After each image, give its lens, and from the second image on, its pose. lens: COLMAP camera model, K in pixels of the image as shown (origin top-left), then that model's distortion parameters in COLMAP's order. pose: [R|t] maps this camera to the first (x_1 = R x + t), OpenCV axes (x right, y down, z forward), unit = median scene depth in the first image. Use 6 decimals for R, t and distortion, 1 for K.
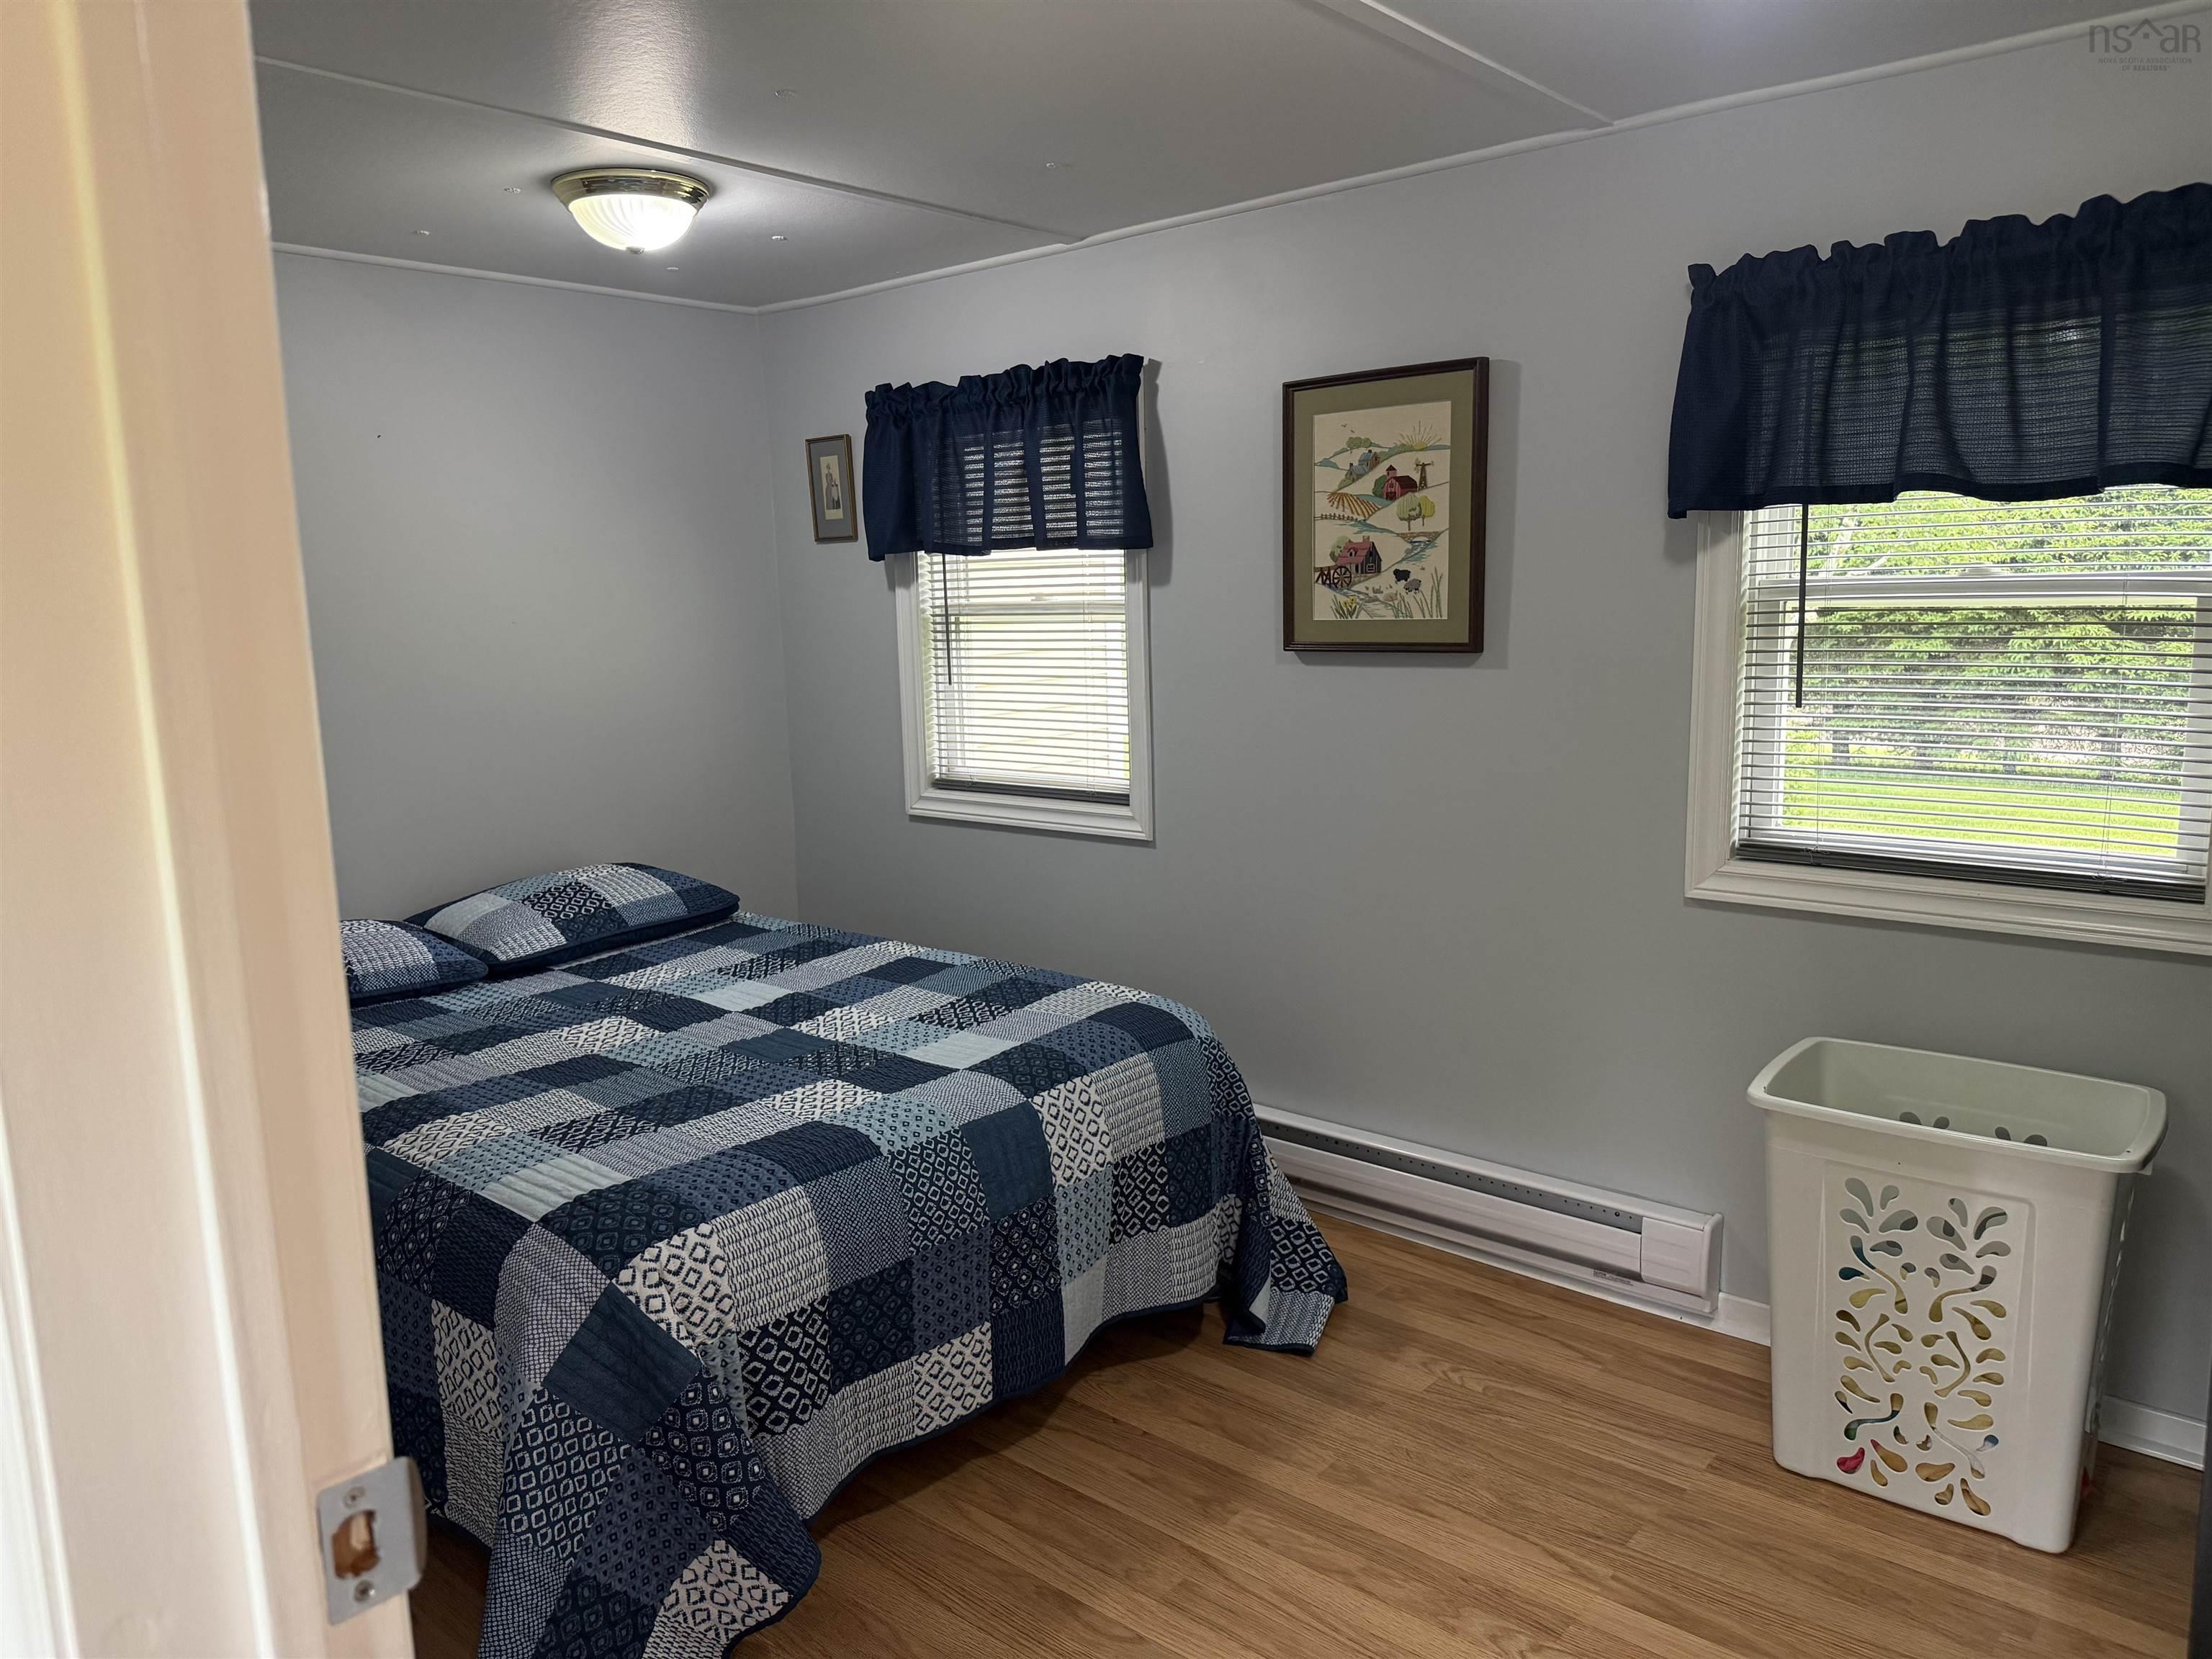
lens RADIAL K [[1548.5, 0, 1111.9], [0, 1548.5, 821.8], [0, 0, 1]] dist [0.031276, -0.041392]
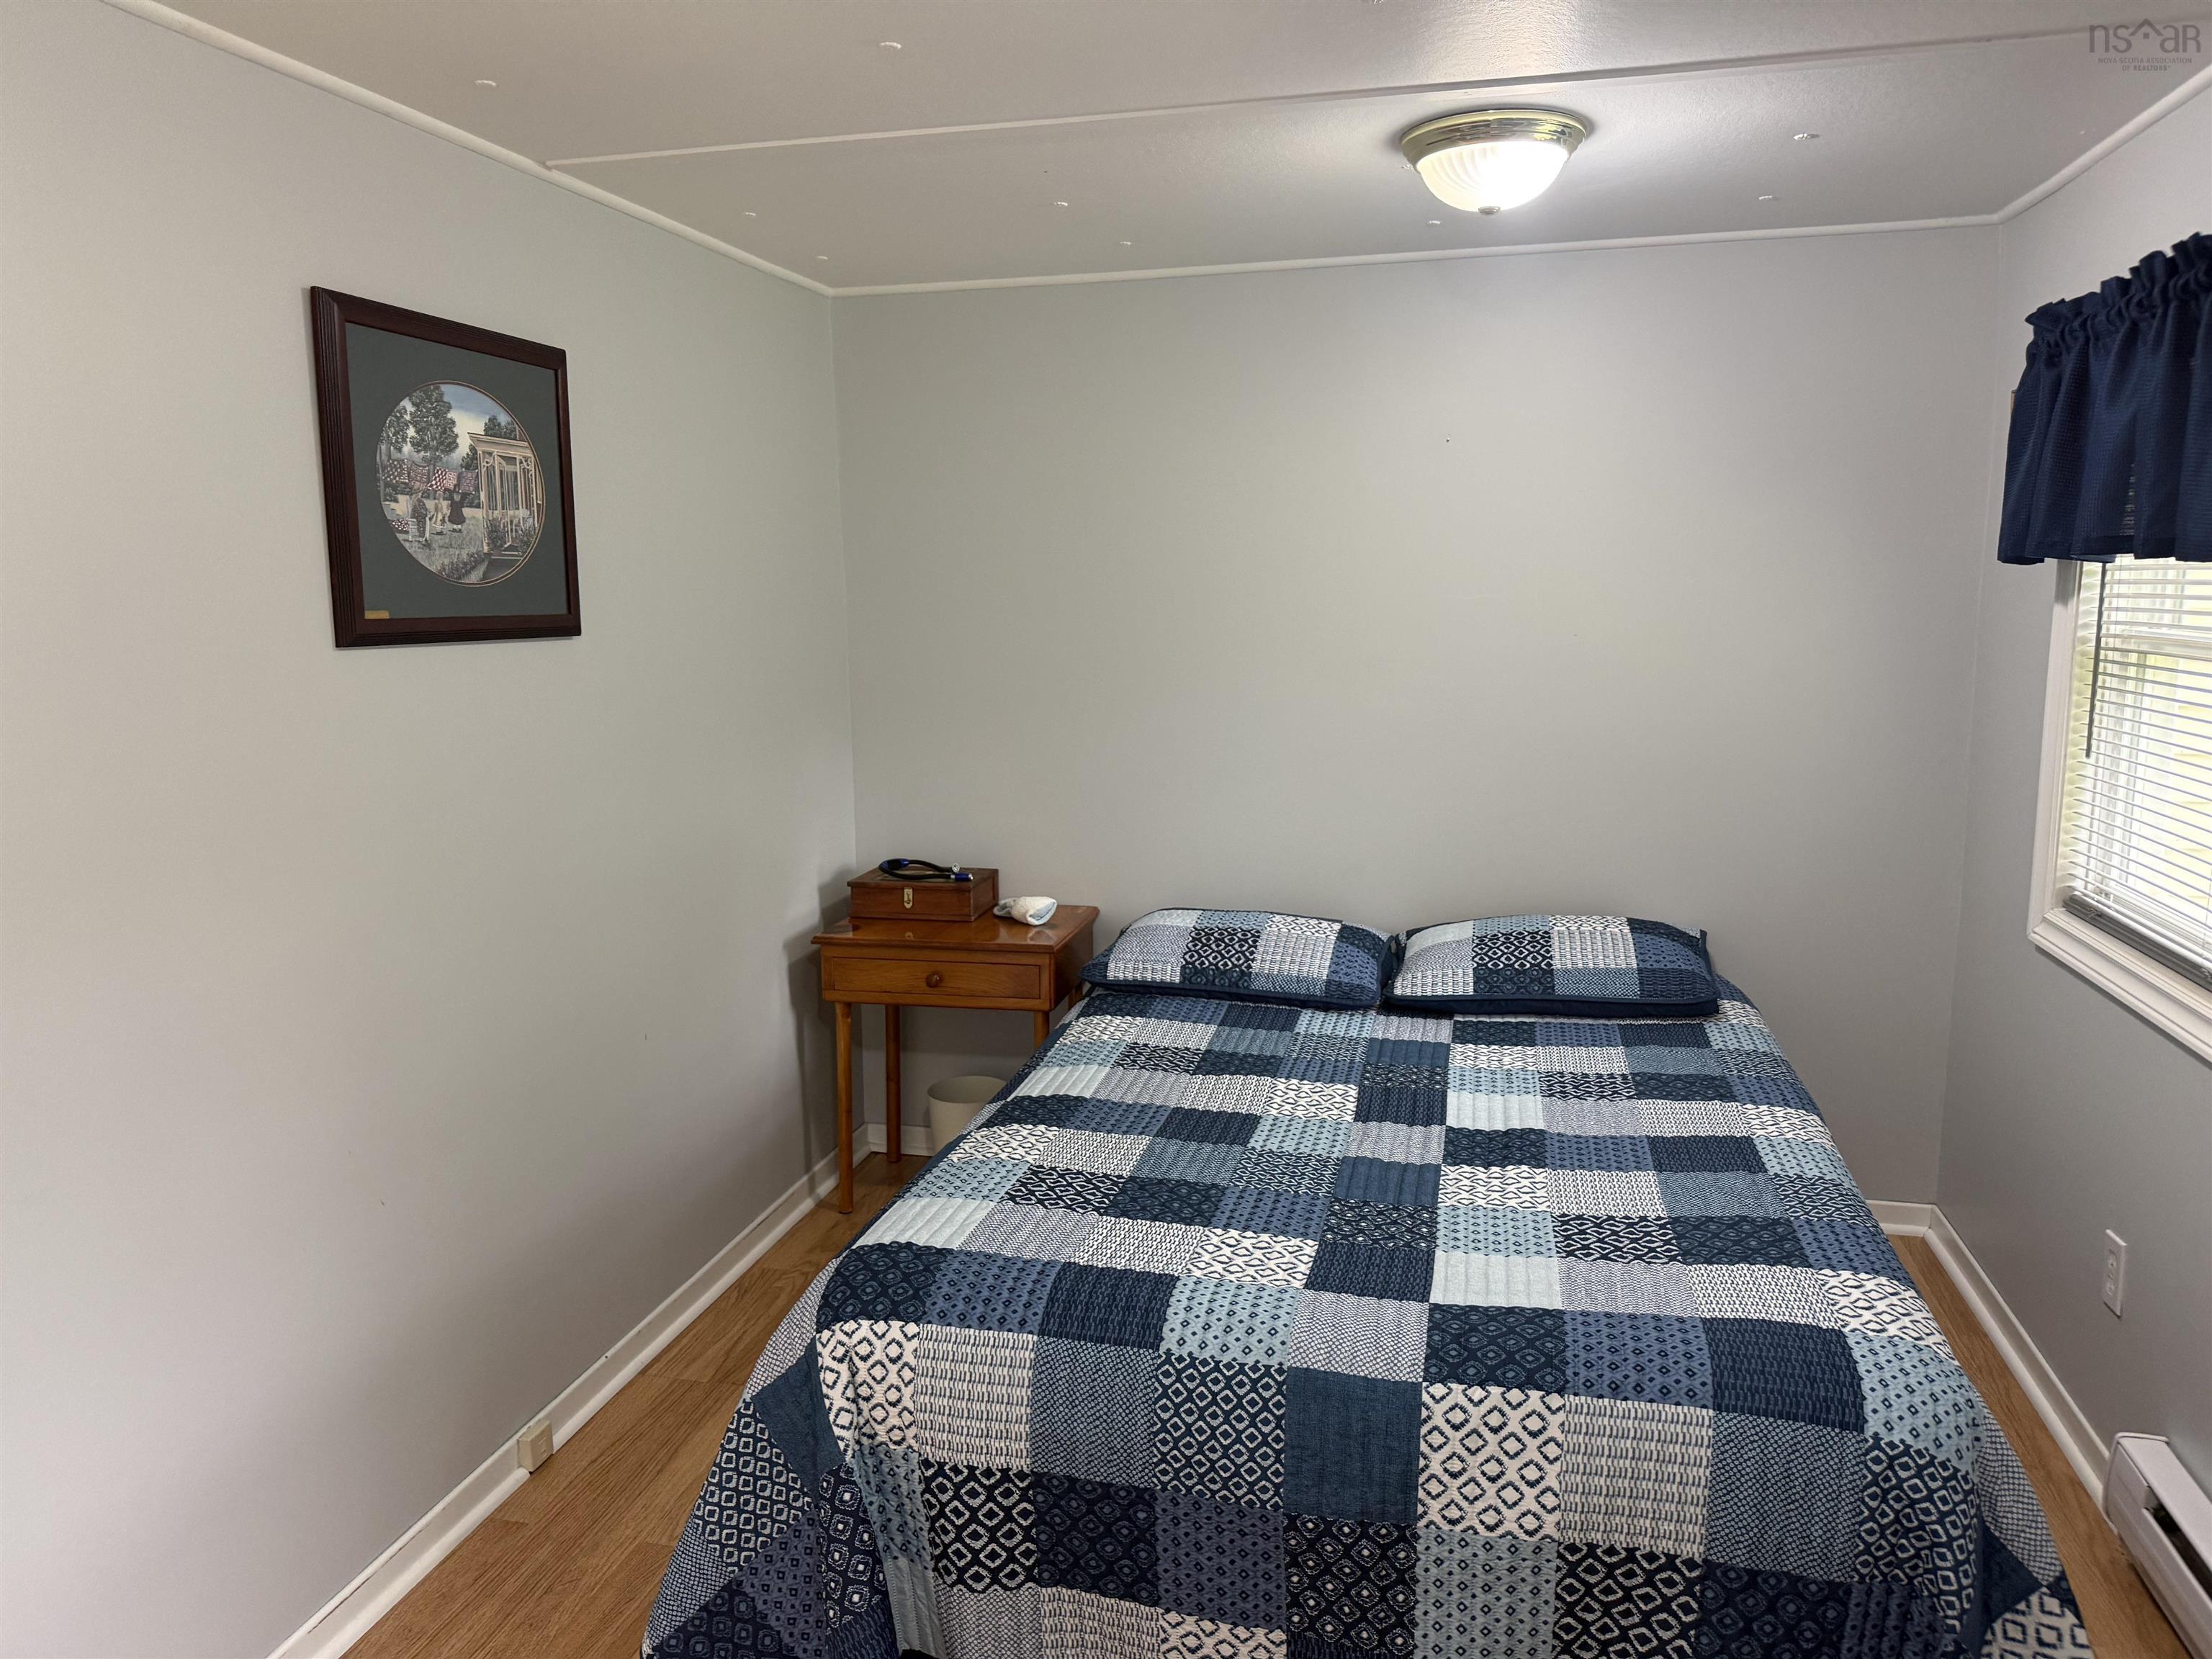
lens RADIAL K [[1548.5, 0, 1106.4], [0, 1548.5, 834.2], [0, 0, 1]] dist [0.031276, -0.041392]
pose [[0.455517, 0.171410, -0.873569, 0.436204], [-0.136927, 0.983101, 0.121503, -0.125432], [0.879634, 0.064269, 0.471290, 0.508538]]
